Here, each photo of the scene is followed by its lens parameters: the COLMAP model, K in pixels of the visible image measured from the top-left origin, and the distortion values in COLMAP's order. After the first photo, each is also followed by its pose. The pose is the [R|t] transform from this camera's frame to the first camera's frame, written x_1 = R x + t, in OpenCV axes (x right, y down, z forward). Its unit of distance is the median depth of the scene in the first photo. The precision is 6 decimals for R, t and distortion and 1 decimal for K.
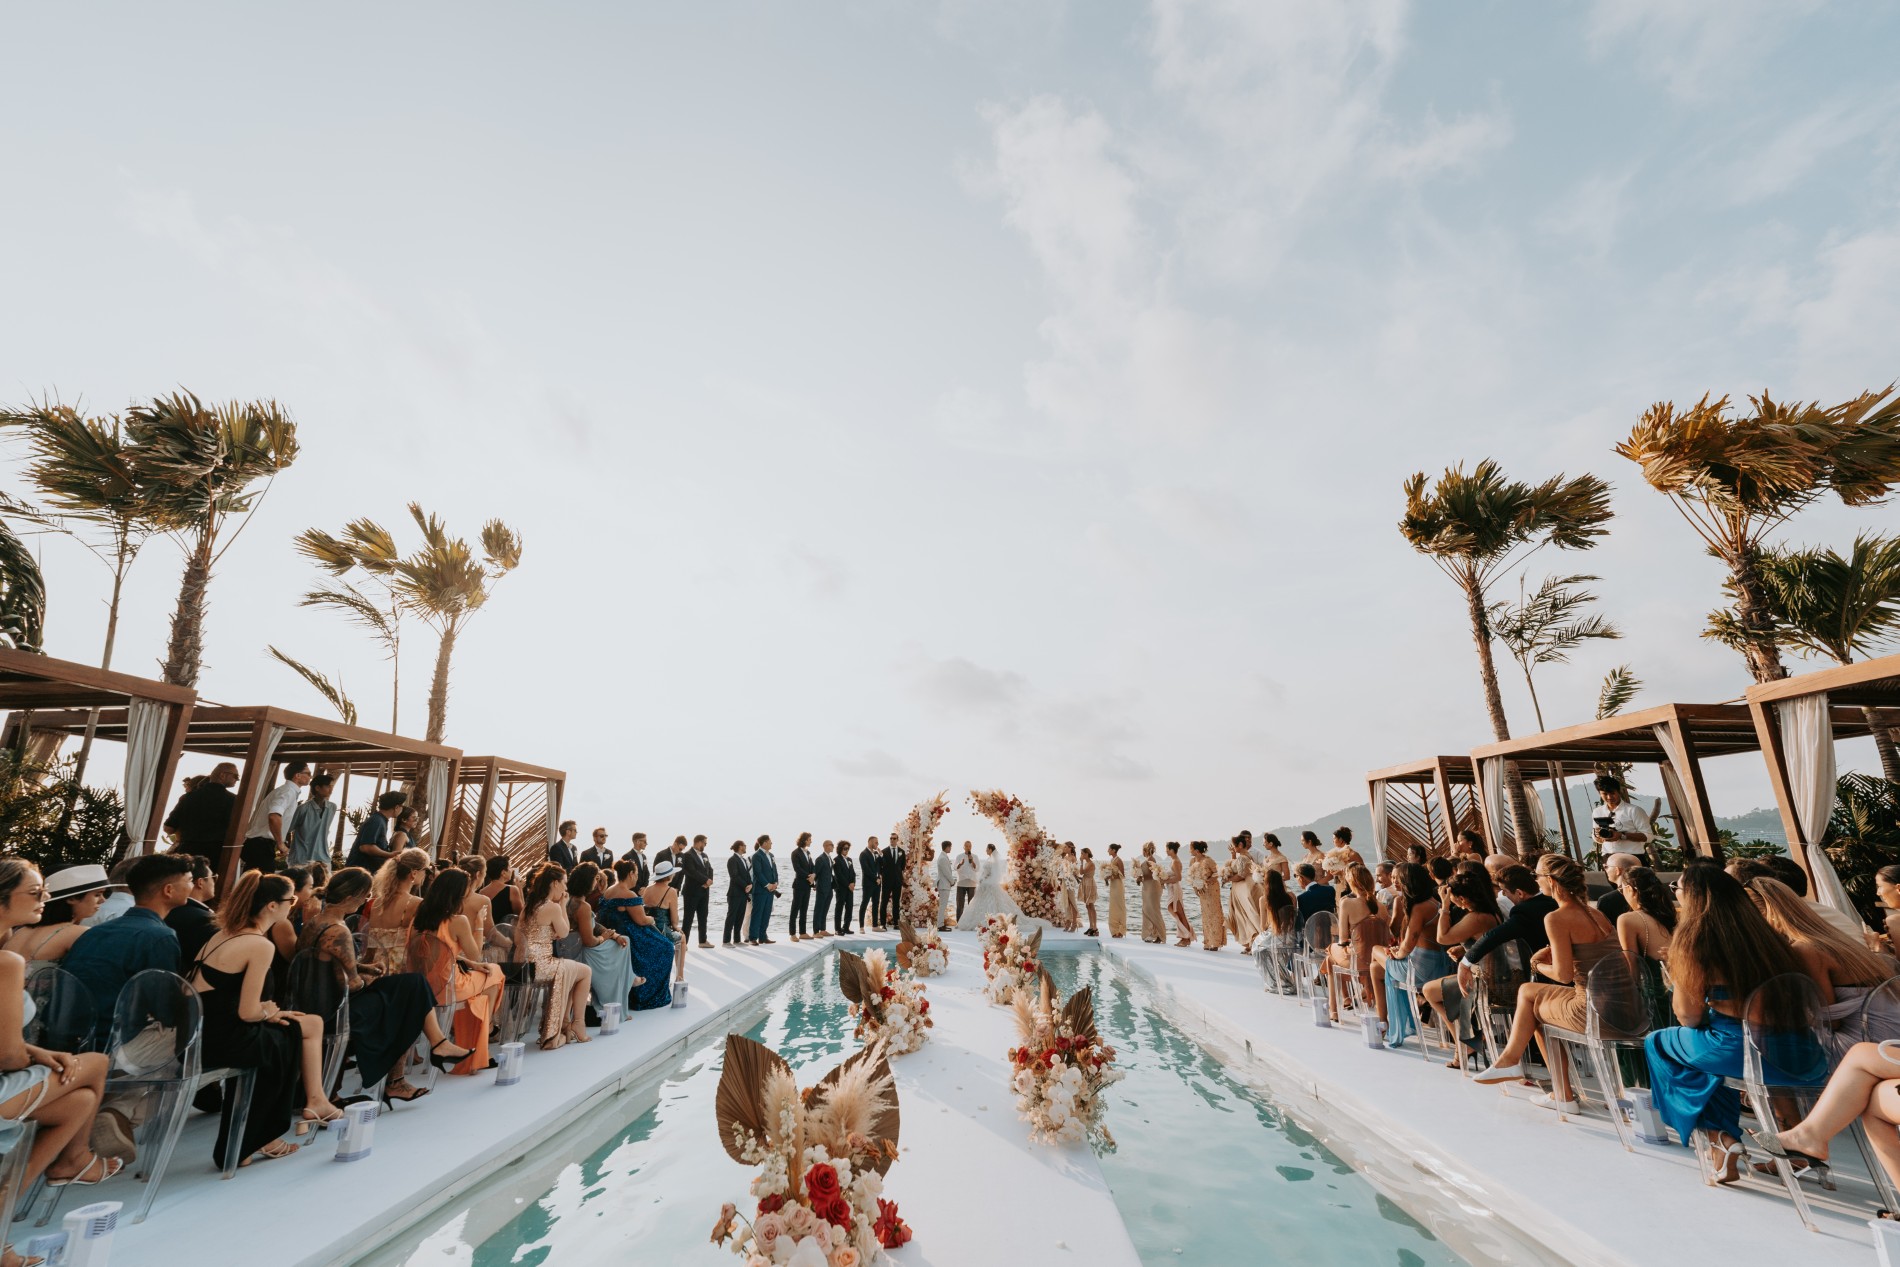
lens RADIAL K [[780.6, 0, 953.0], [0, 780.6, 643.4], [0, 0, 1]] dist [-0.001346, -0.000747]
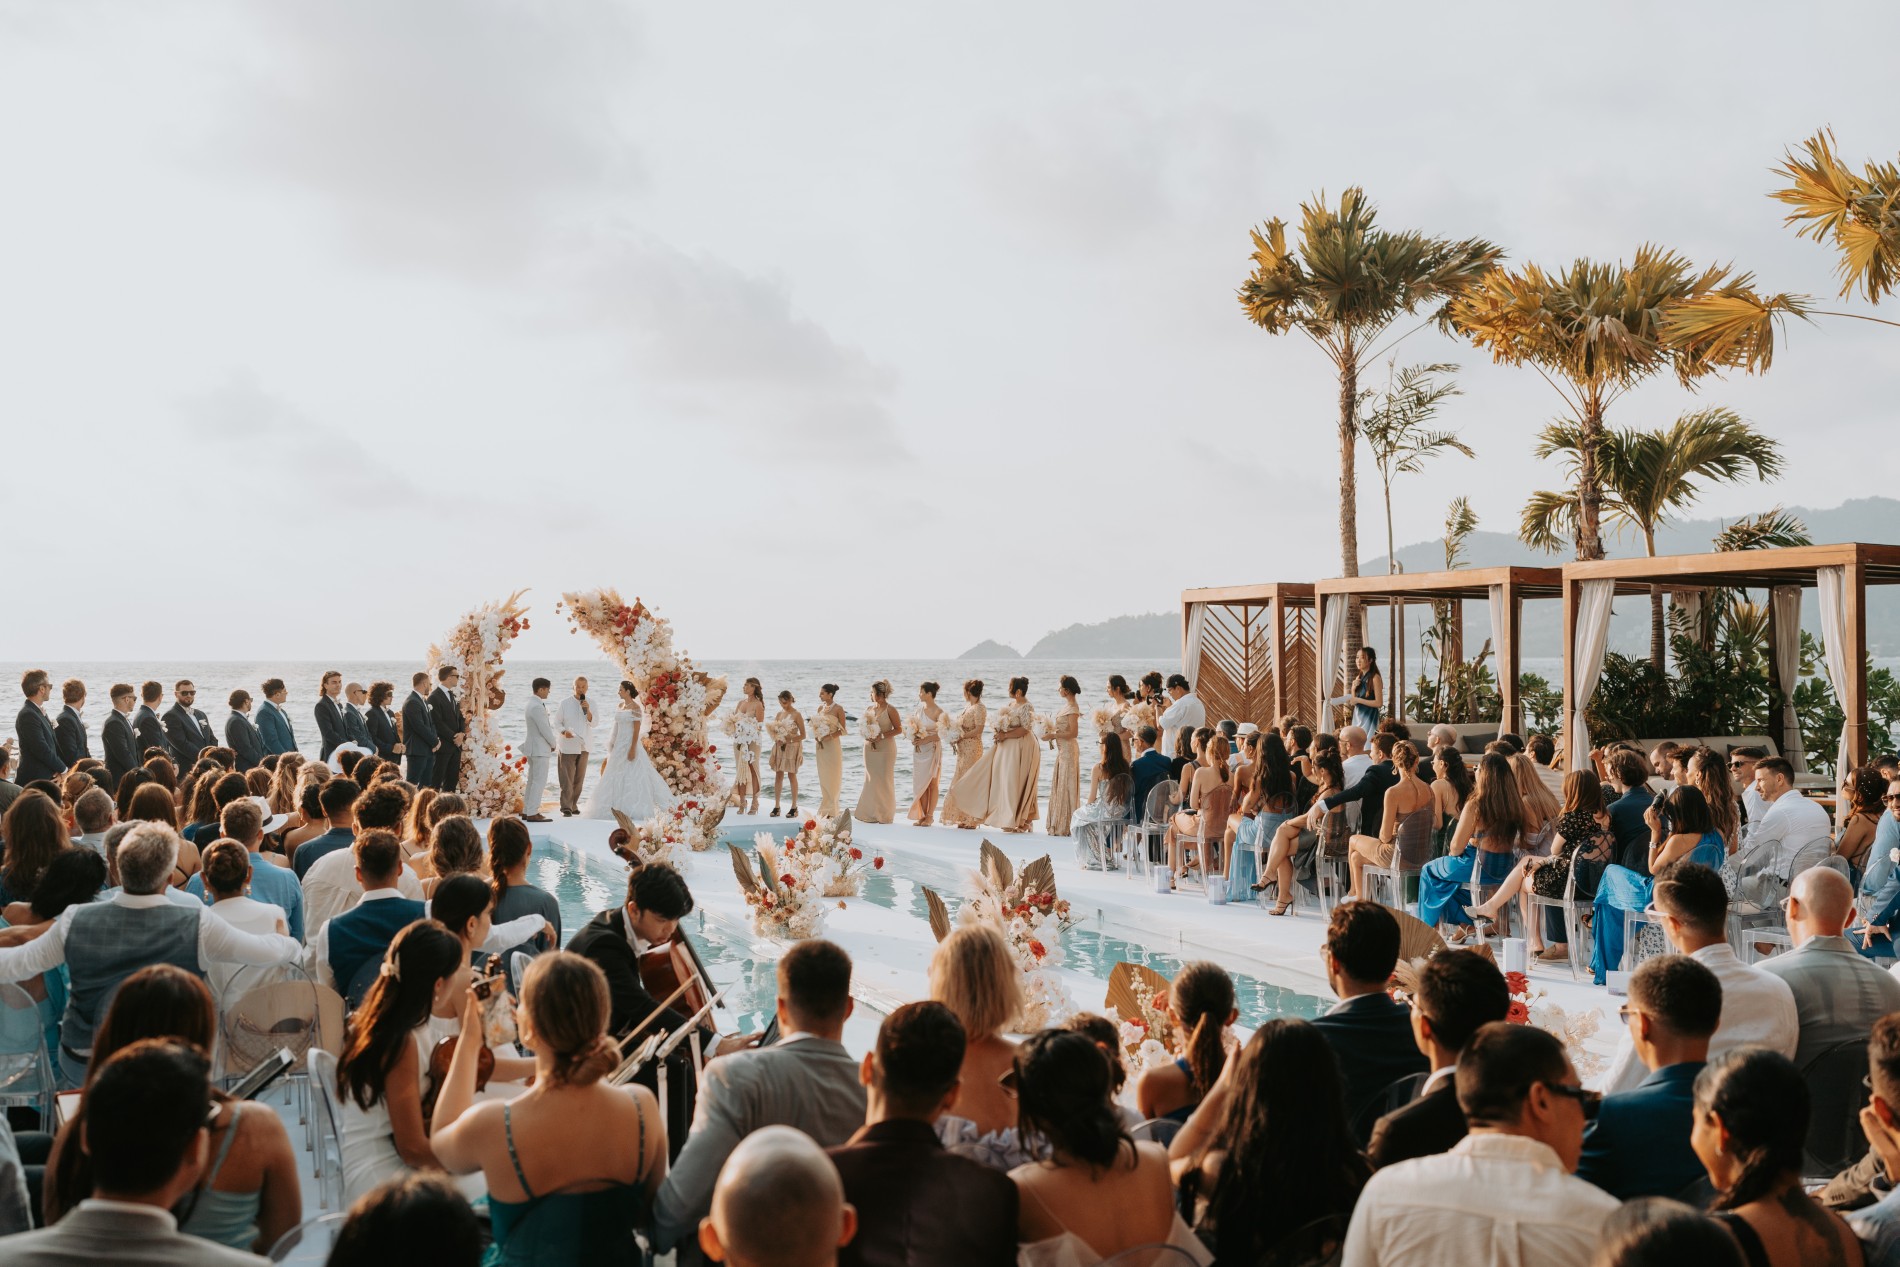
lens RADIAL K [[1921.5, 0, 955.2], [0, 1921.5, 631.7], [0, 0, 1]] dist [0.012228, 0.000000]
pose [[0.907250, -0.001893, 0.420588, -0.475370], [-0.106812, 0.966168, 0.234755, -0.222496], [-0.406803, -0.257905, 0.876354, -0.563124]]
